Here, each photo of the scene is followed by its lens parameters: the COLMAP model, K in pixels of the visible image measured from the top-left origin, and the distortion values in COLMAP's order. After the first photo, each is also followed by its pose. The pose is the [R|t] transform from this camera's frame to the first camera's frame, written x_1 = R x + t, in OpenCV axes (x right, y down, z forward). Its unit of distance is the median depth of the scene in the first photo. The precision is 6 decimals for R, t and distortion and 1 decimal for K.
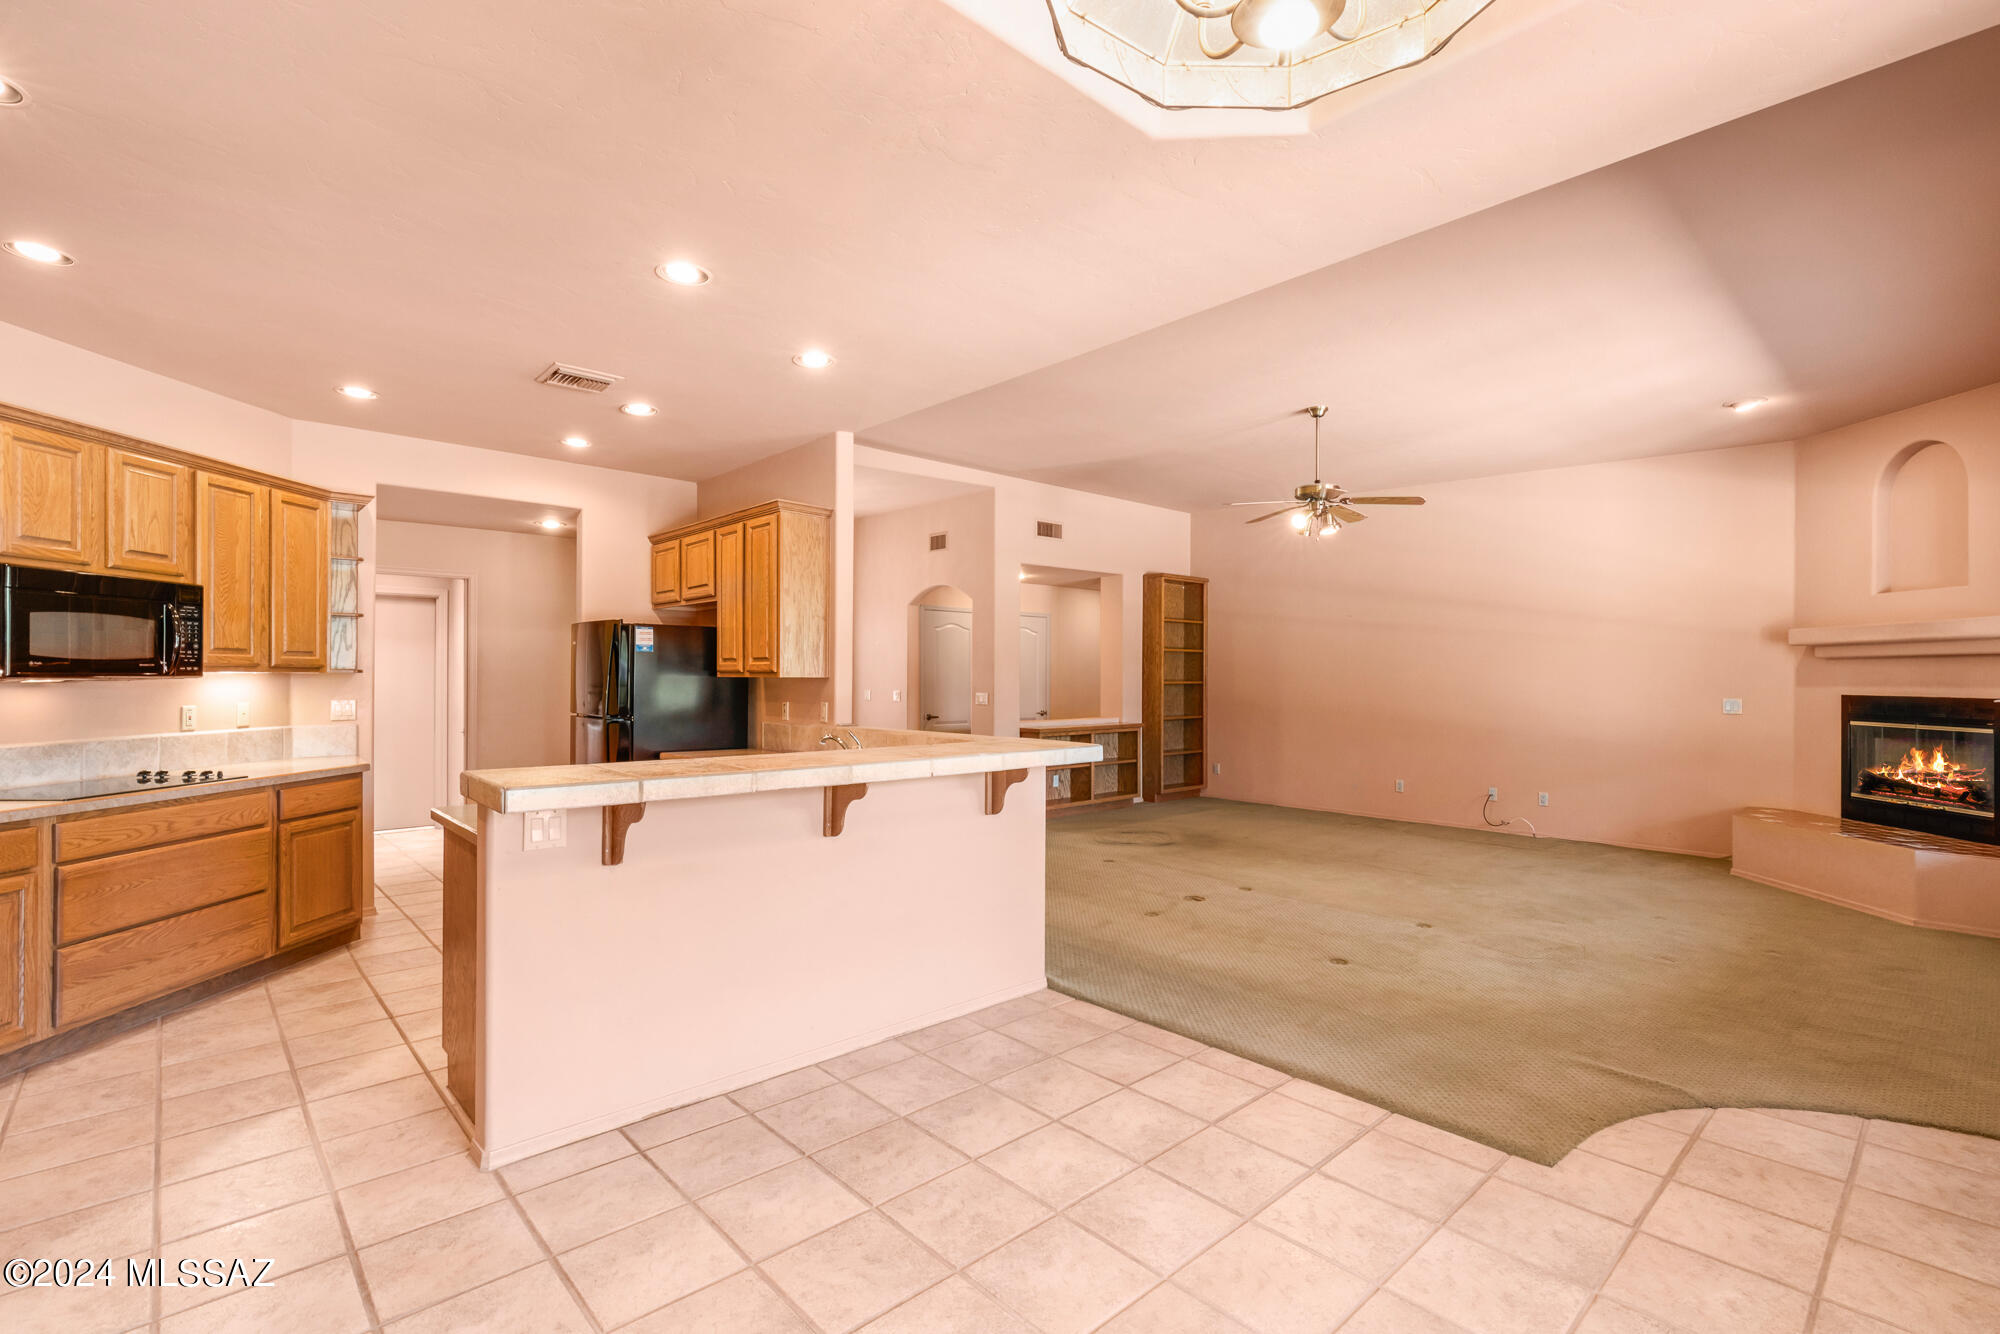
lens RADIAL K [[903.0, 0, 1002.5], [0, 903.0, 665.8], [0, 0, 1]] dist [0.006851, -0.001431]
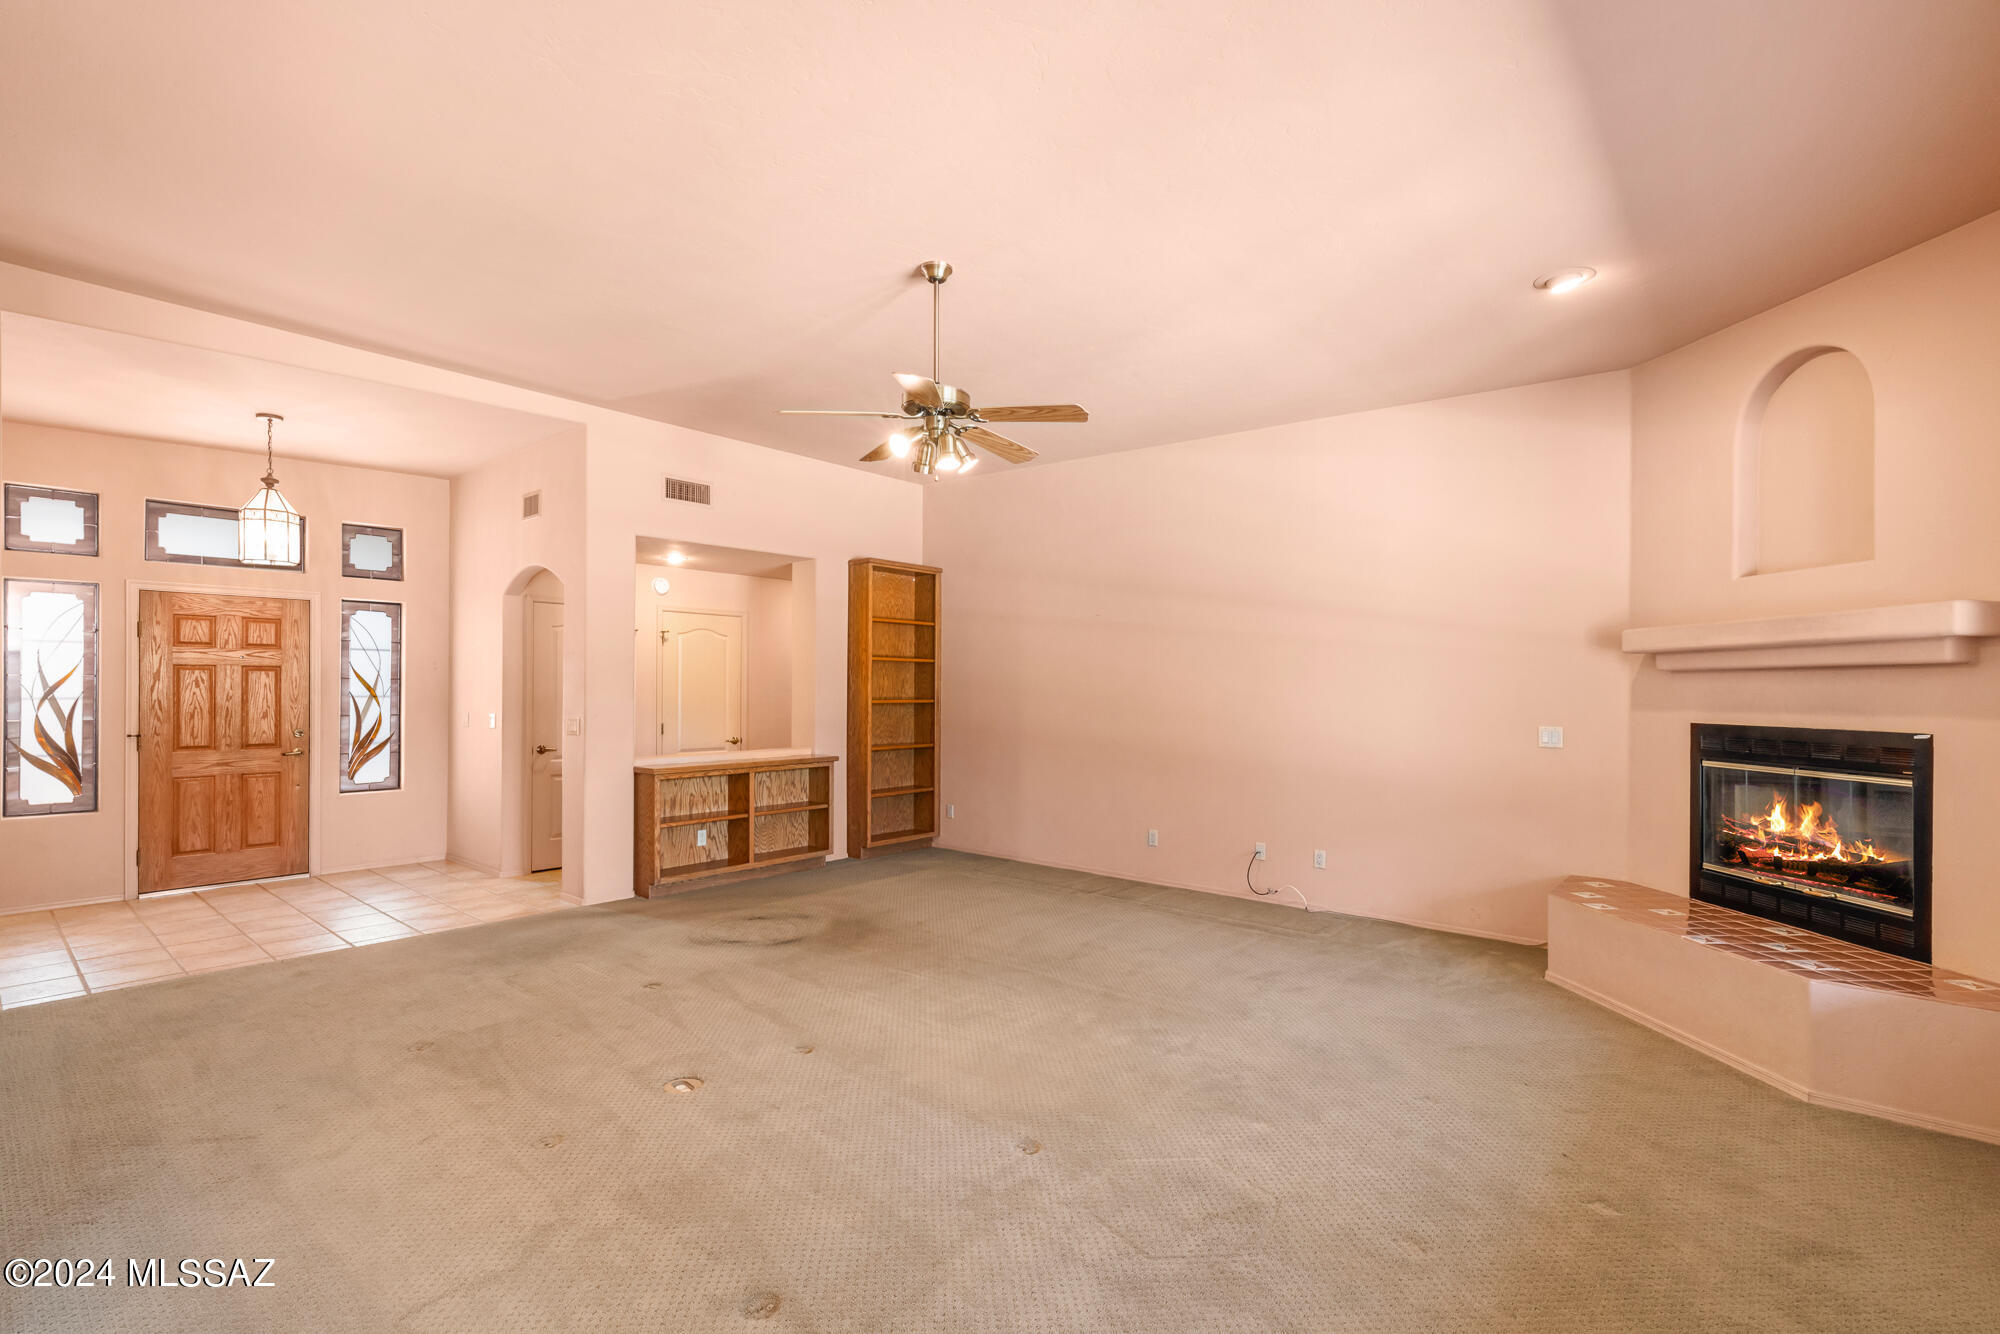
lens RADIAL K [[927.3, 0, 982.5], [0, 927.3, 681.6], [0, 0, 1]] dist [0.009246, -0.002375]
pose [[0.993677, 0.001103, 0.112269, 0.351056], [-0.001639, 0.999988, 0.004680, -0.003817], [-0.112262, -0.004835, 0.993667, 0.406282]]
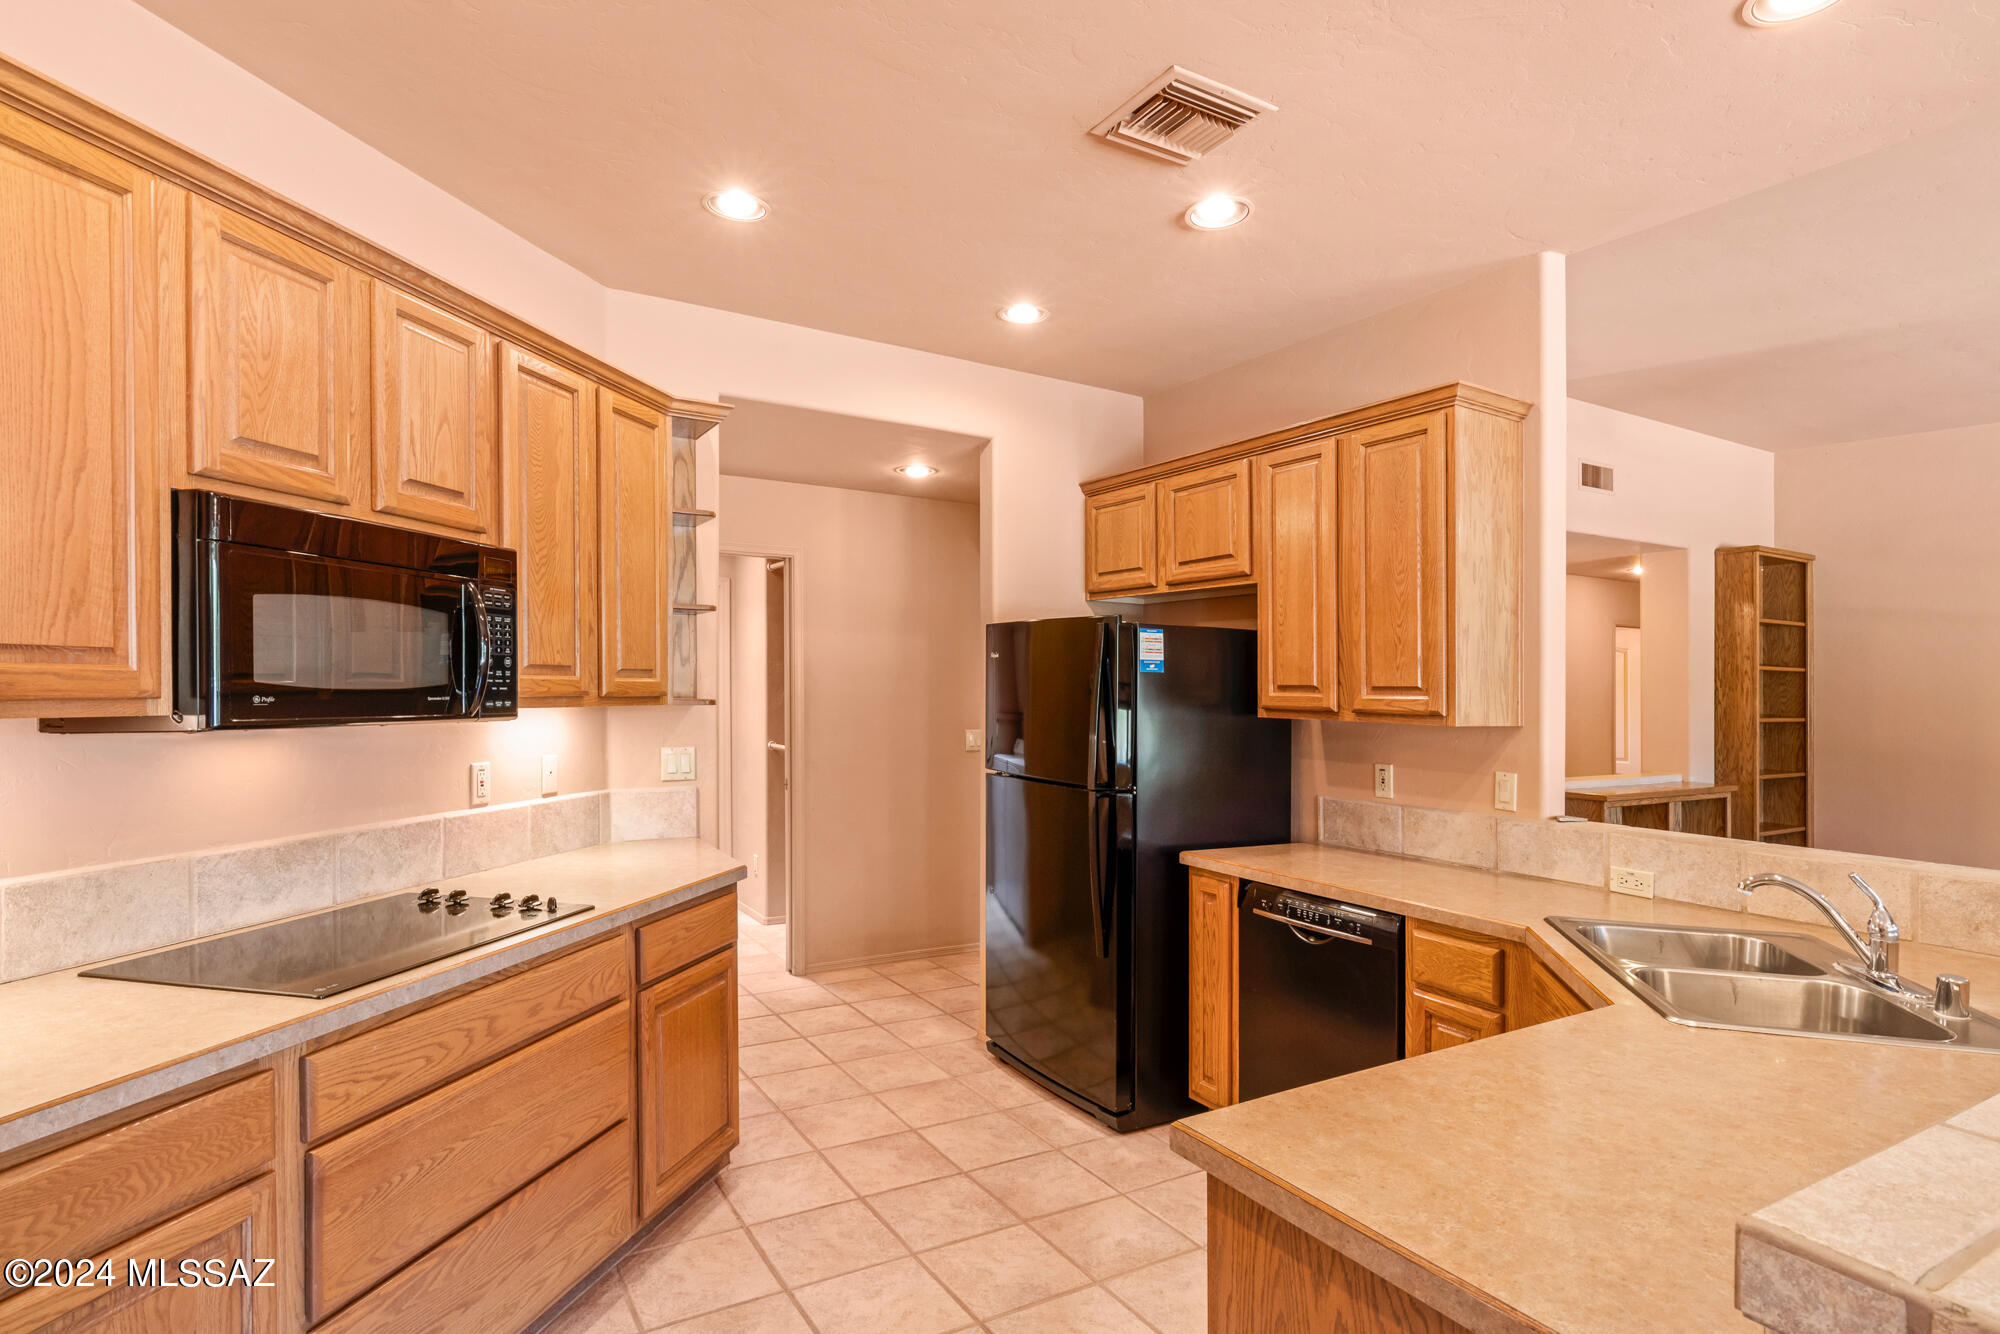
lens RADIAL K [[1047.8, 0, 997.2], [0, 1047.8, 707.4], [0, 0, 1]] dist [-0.002955, 0.000134]
pose [[0.979749, 0.015708, -0.199614, -0.368616], [-0.009981, 0.999510, 0.029669, -0.012421], [0.199982, -0.027075, 0.979425, 0.343782]]
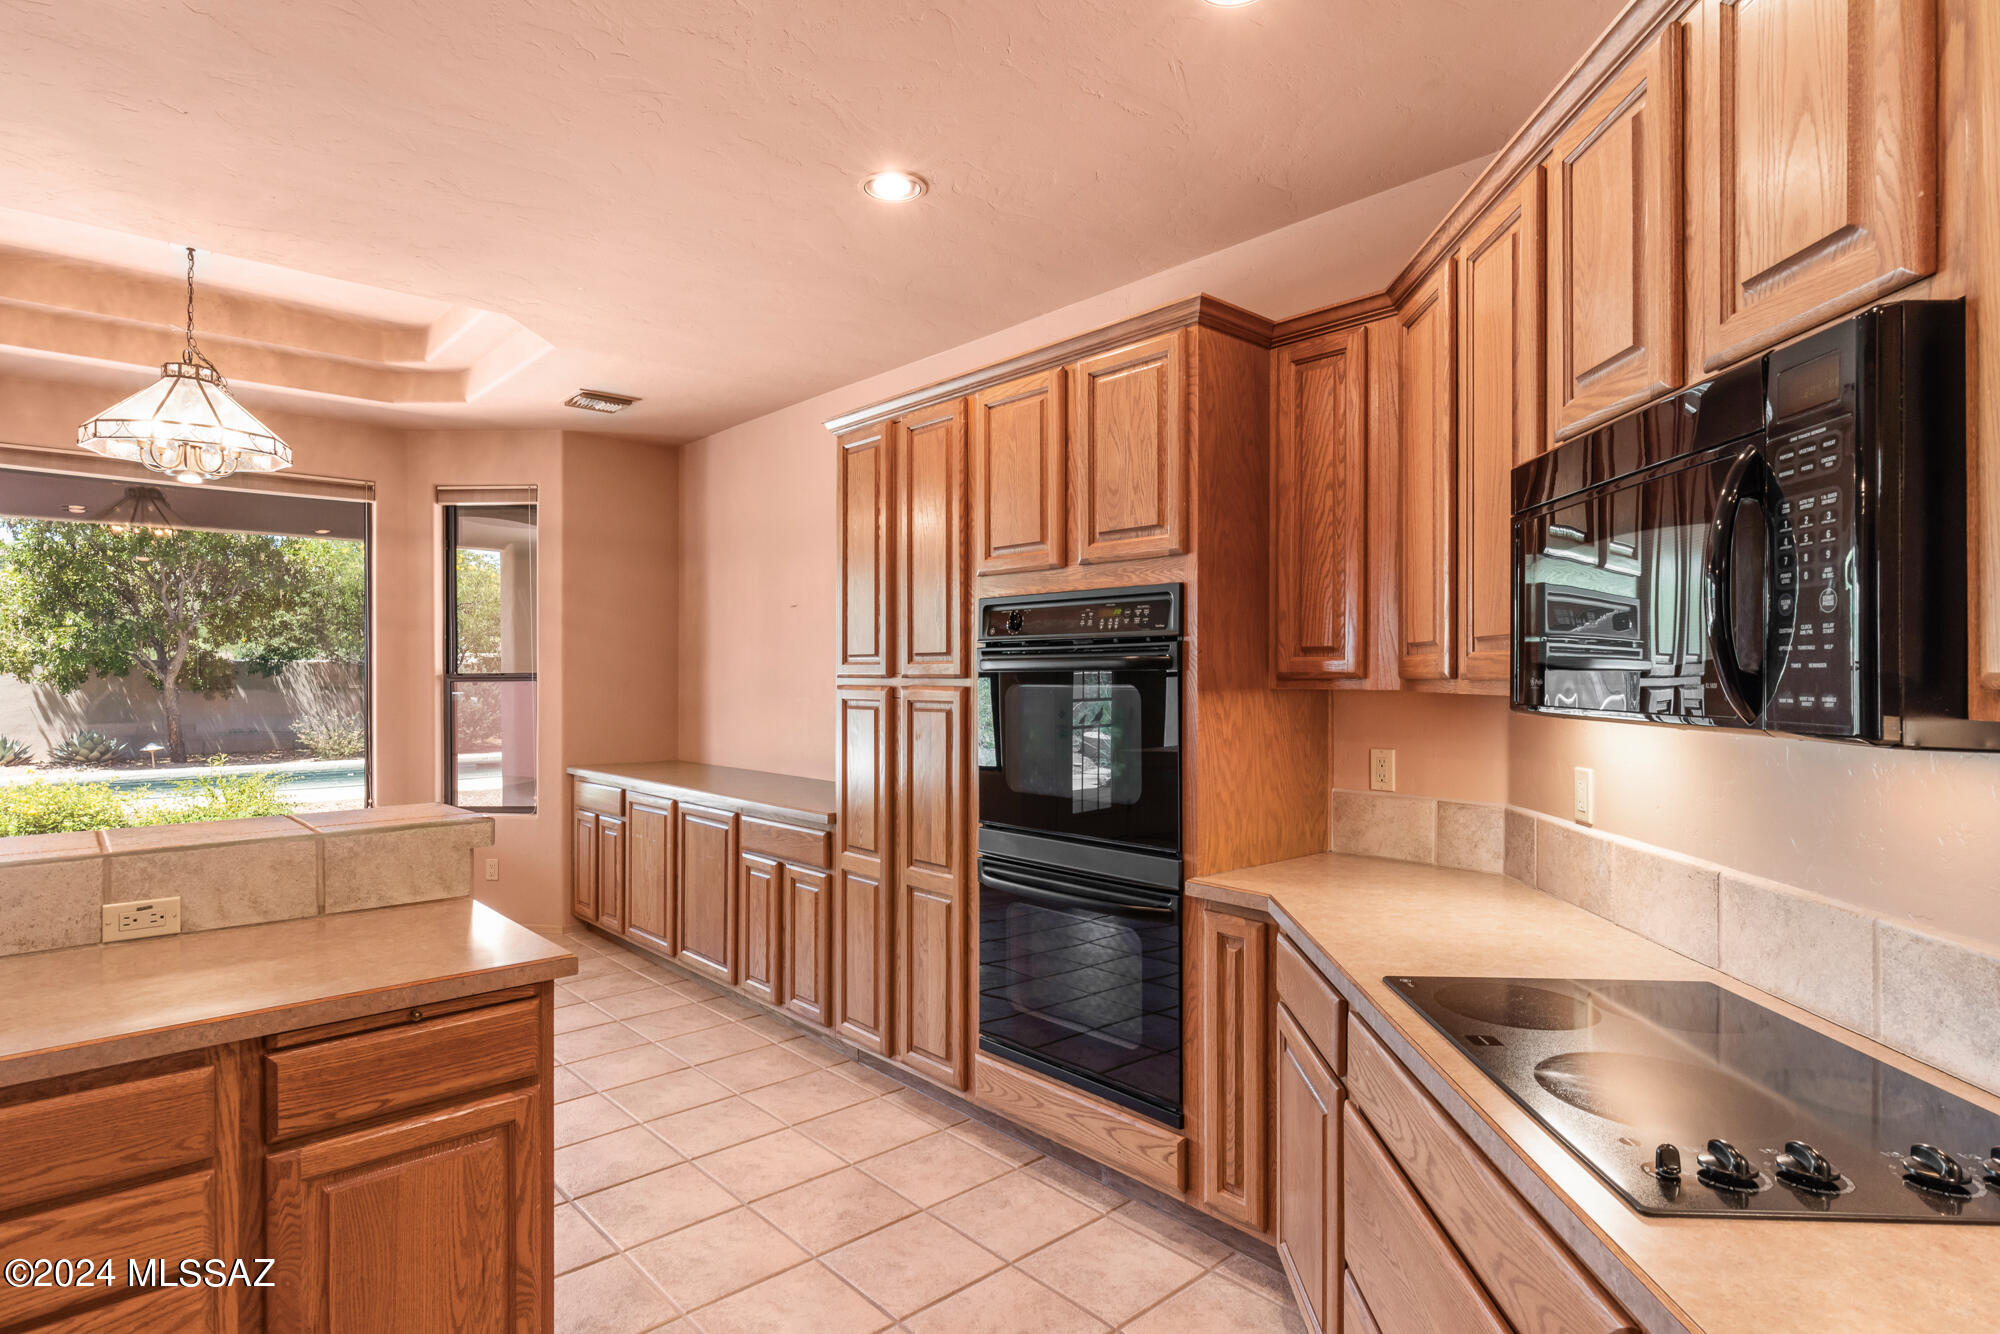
lens RADIAL K [[1047.8, 0, 1018.9], [0, 1047.8, 669.3], [0, 0, 1]] dist [-0.002955, 0.000134]
pose [[-0.999920, -0.004518, 0.011844, -0.534584], [-0.004707, 0.999861, -0.015993, 0.000150], [-0.011770, -0.016047, -0.999802, 0.970784]]
